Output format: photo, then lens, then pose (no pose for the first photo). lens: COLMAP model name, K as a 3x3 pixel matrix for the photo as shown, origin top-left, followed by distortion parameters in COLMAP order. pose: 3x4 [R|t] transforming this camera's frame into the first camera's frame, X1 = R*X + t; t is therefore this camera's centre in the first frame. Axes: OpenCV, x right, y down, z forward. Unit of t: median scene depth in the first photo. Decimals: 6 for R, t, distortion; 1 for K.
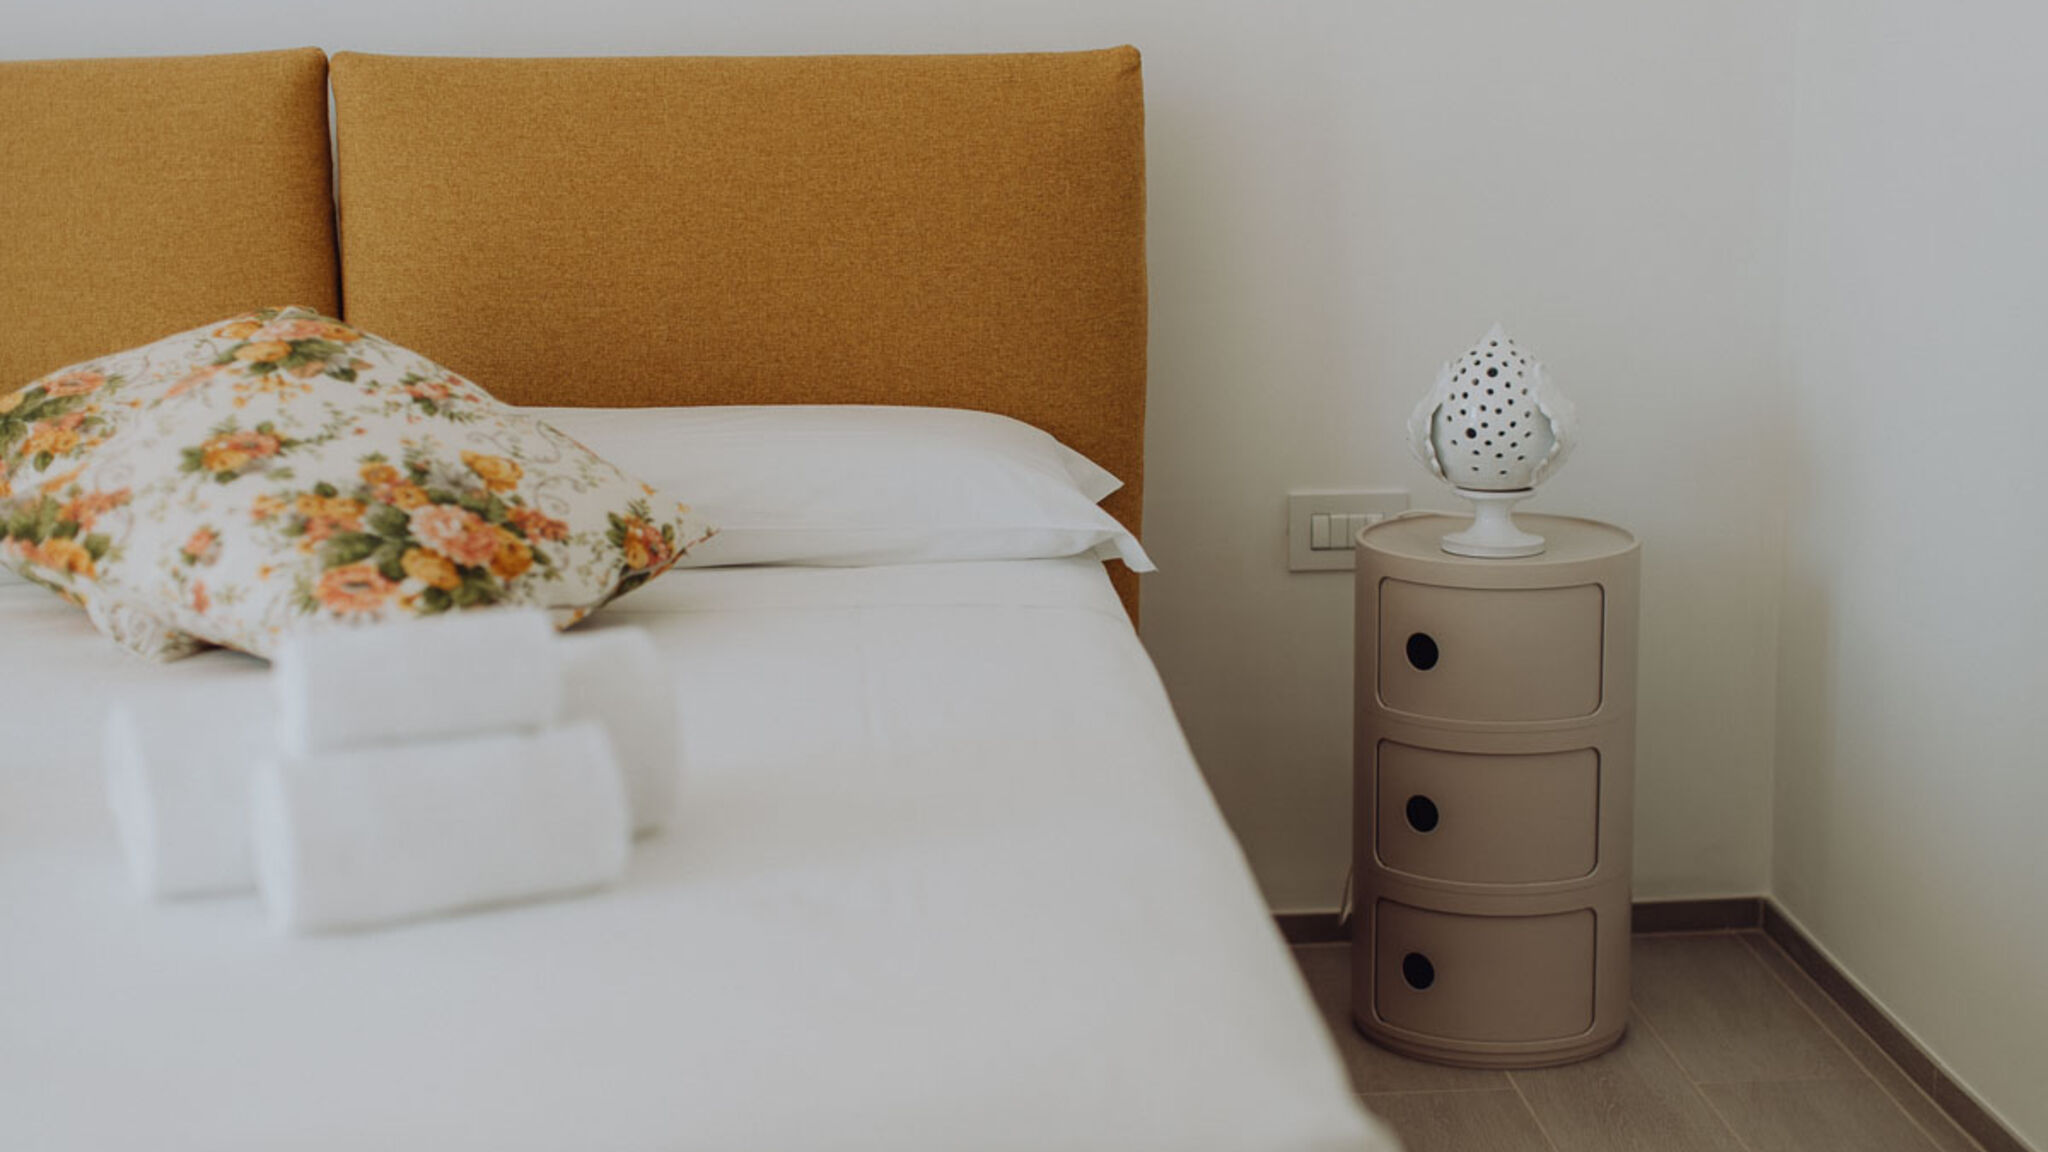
lens RADIAL K [[2988.9, 0, 1029.9], [0, 2988.9, 544.8], [0, 0, 1]] dist [0.031749, -0.031042]
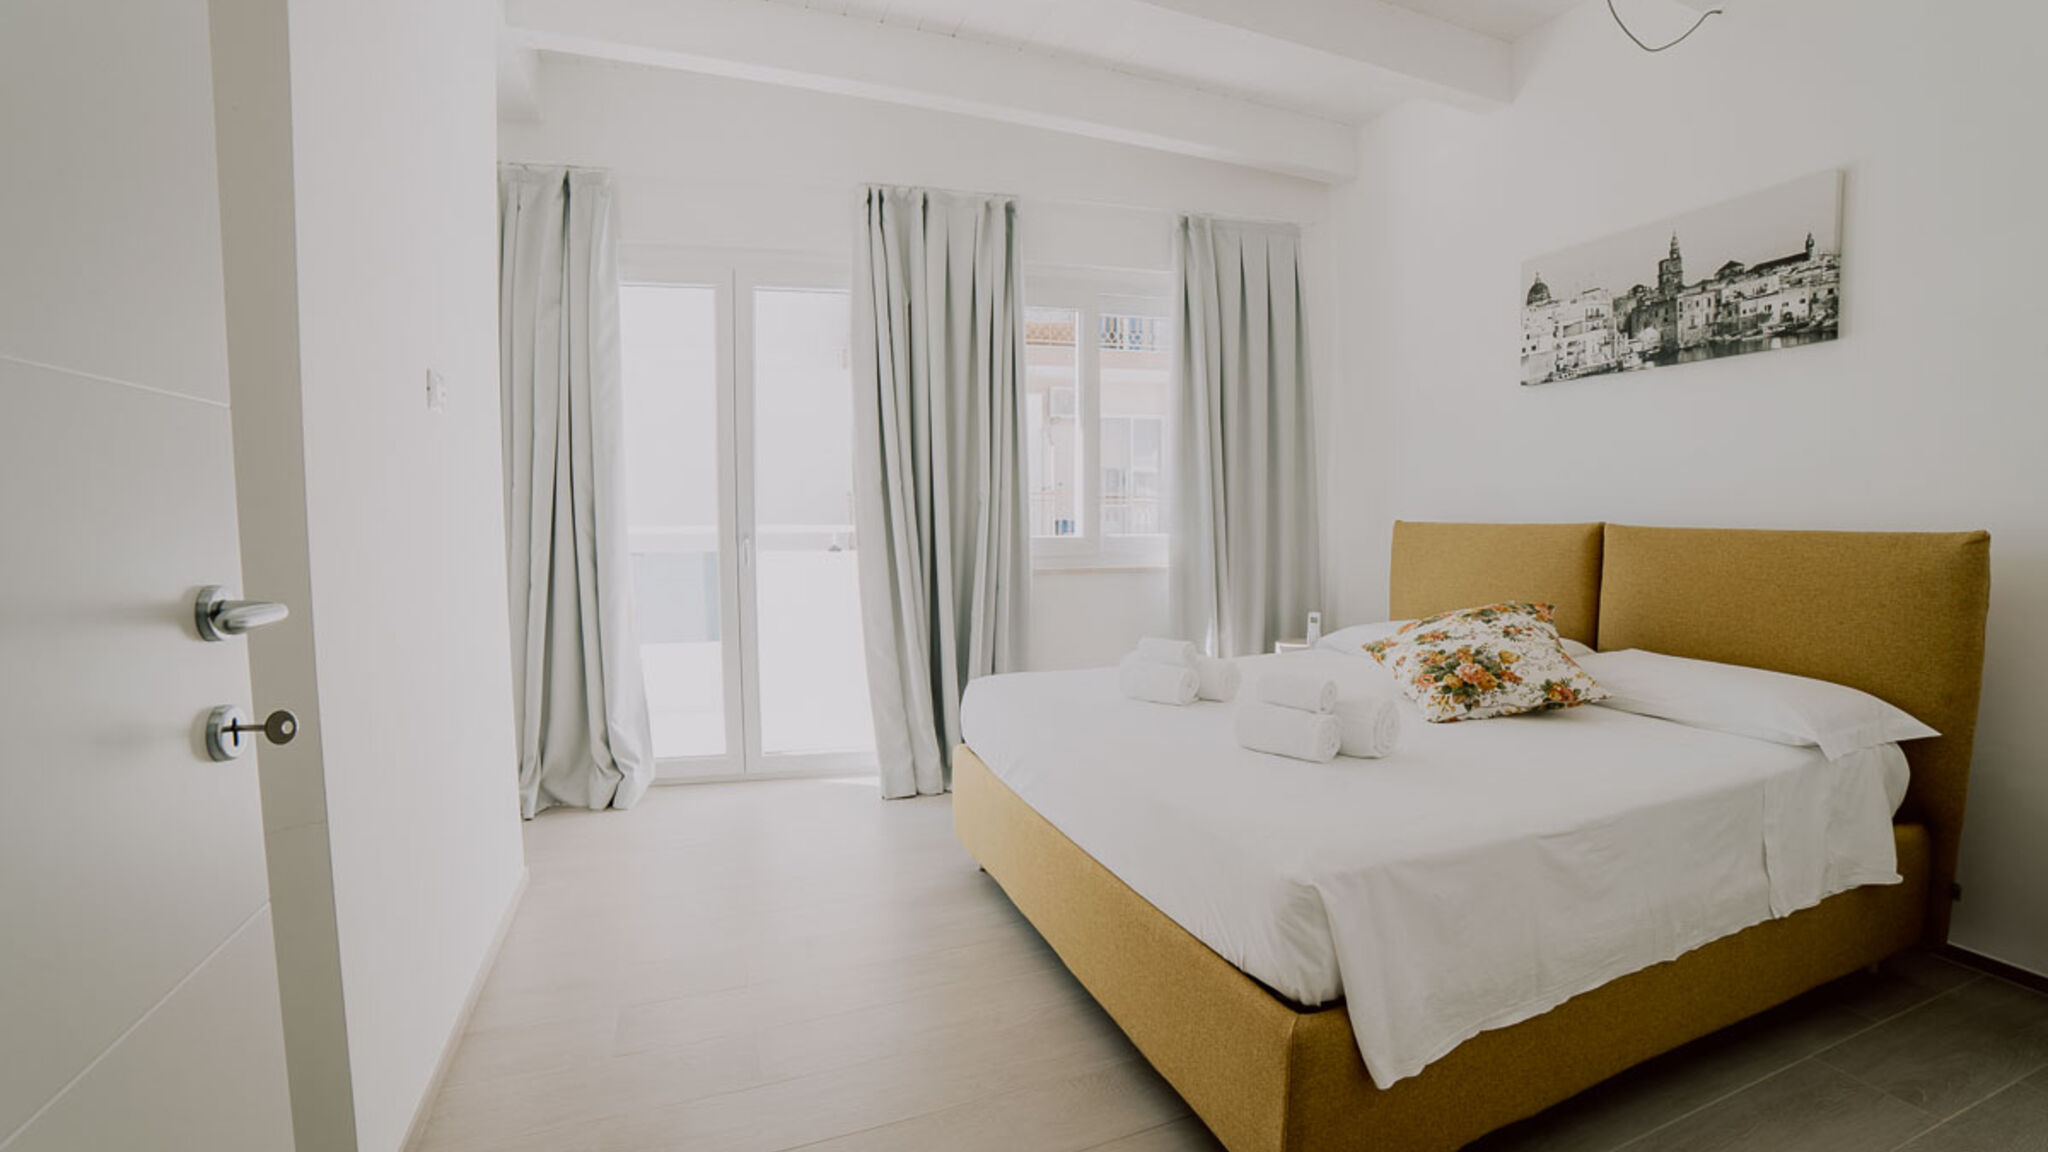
lens RADIAL K [[849.7, 0, 1023.9], [0, 849.7, 559.7], [0, 0, 1]] dist [-0.081902, 0.033030]
pose [[0.313449, 0.066192, -0.947295, 0.451576], [-0.174025, 0.984677, 0.011221, -0.045550], [0.933523, 0.161336, 0.320165, 0.245937]]
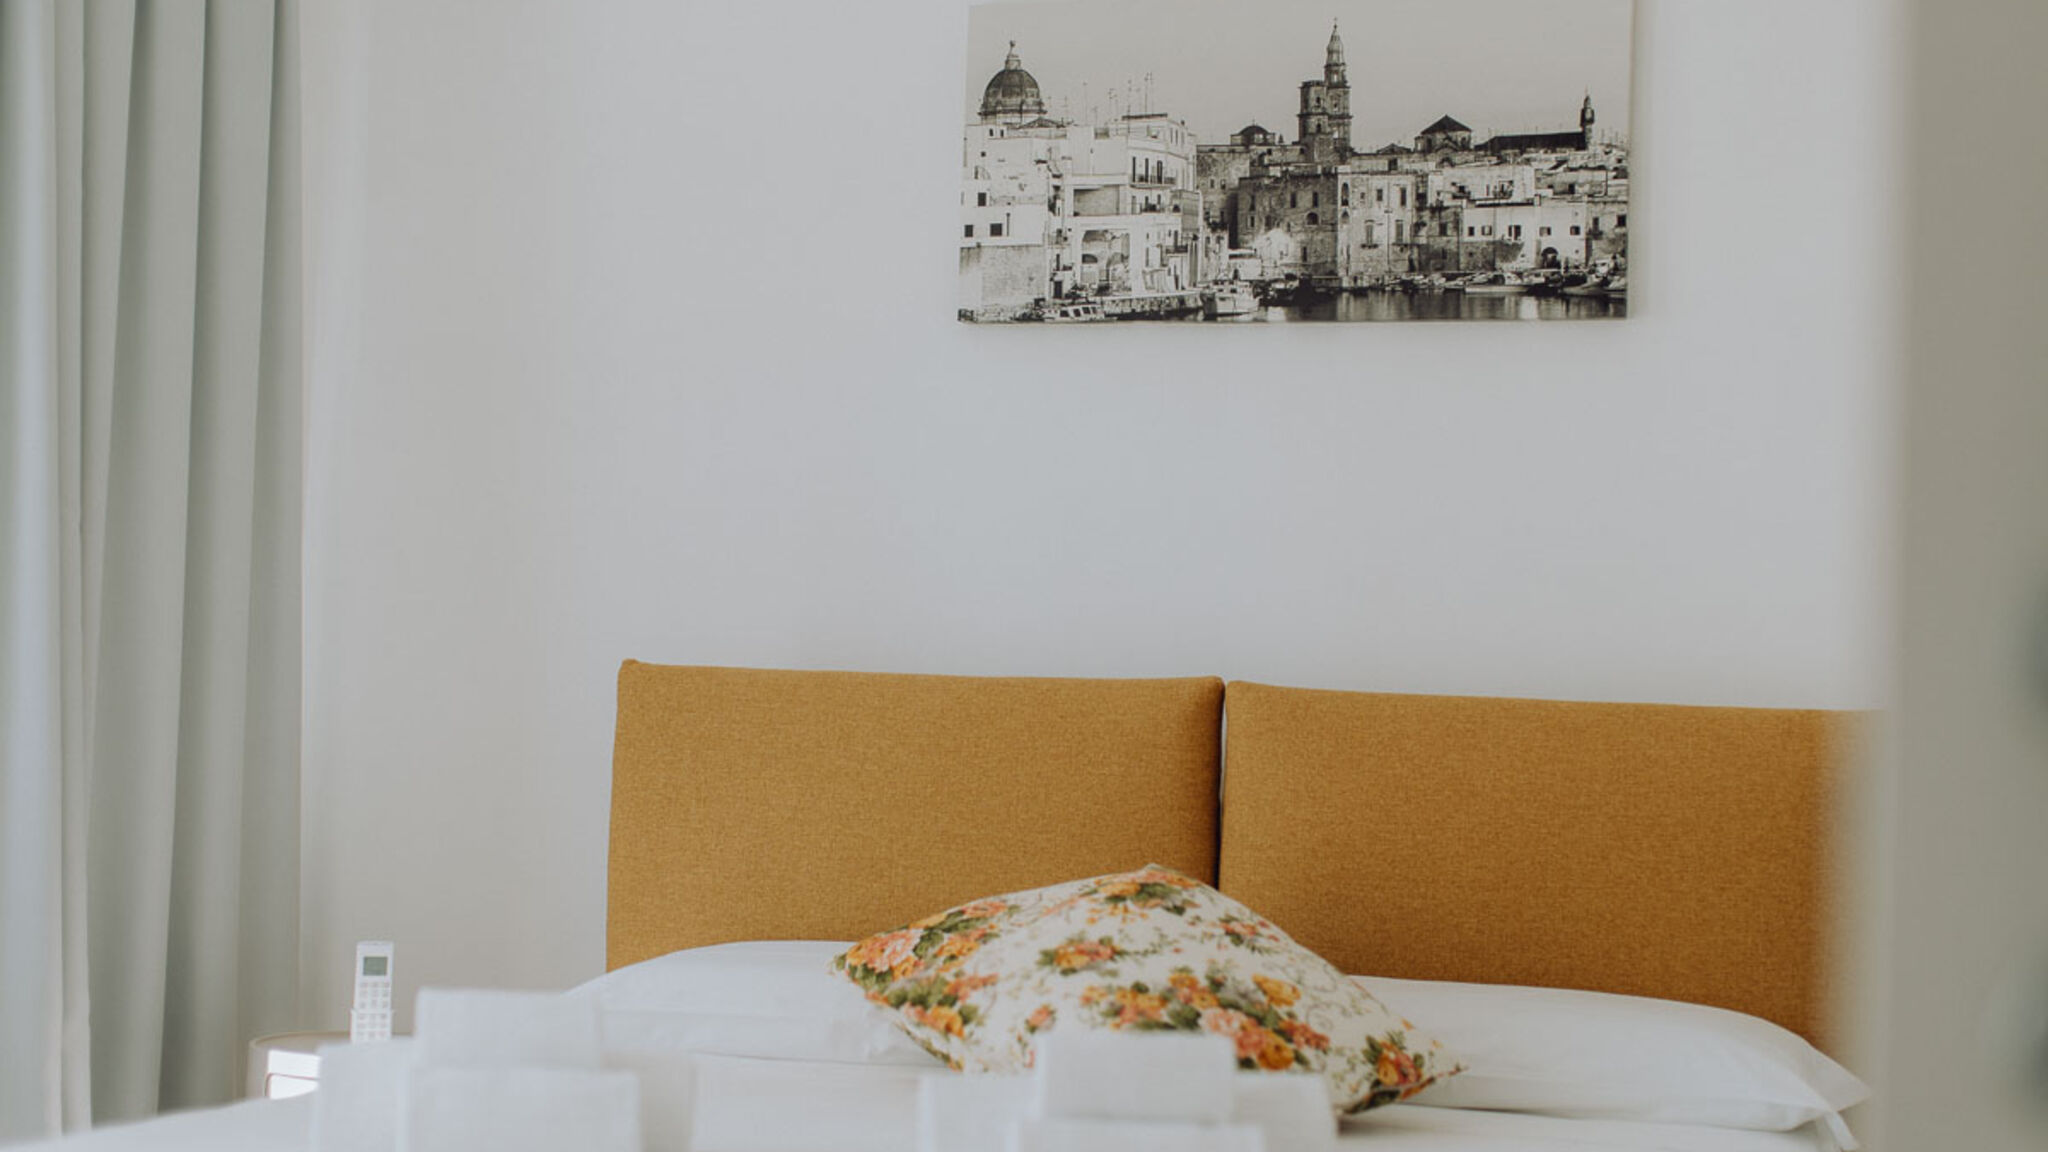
lens RADIAL K [[2988.9, 0, 1029.9], [0, 2988.9, 544.8], [0, 0, 1]] dist [0.031749, -0.031042]
pose [[0.935638, 0.028475, -0.351810, 0.154897], [-0.113688, 0.967933, -0.224010, 0.084635], [0.334150, 0.249589, 0.908872, -0.211042]]
